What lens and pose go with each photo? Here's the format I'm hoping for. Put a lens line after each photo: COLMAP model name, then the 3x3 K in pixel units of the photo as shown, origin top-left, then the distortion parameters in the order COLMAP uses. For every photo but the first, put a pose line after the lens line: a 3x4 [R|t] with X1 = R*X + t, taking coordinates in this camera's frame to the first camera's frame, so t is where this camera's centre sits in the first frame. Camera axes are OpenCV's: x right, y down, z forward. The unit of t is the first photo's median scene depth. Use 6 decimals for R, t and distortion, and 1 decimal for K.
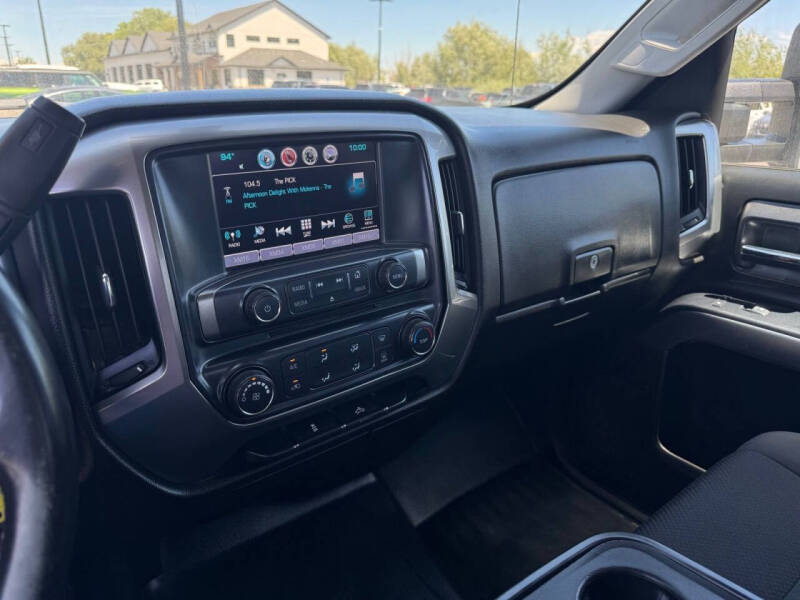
lens RADIAL K [[525.5, 0, 400.0], [0, 525.5, 300.0], [0, 0, 1]] dist [0.067350, -0.119805]
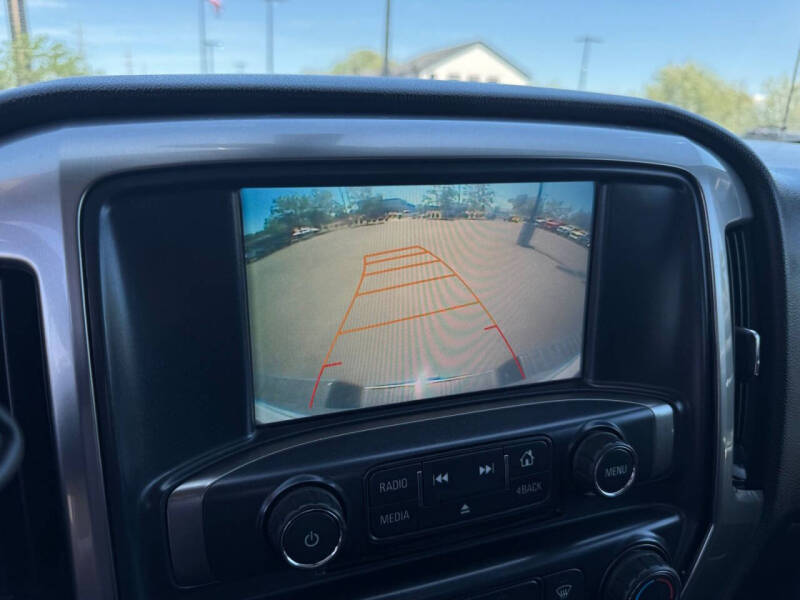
lens RADIAL K [[525.5, 0, 400.0], [0, 525.5, 300.0], [0, 0, 1]] dist [0.067350, -0.119805]
pose [[0.941858, 0.116626, -0.315121, -0.054217], [-0.137488, 0.989493, -0.044723, -0.147172], [0.306594, 0.085448, 0.947997, 0.494905]]
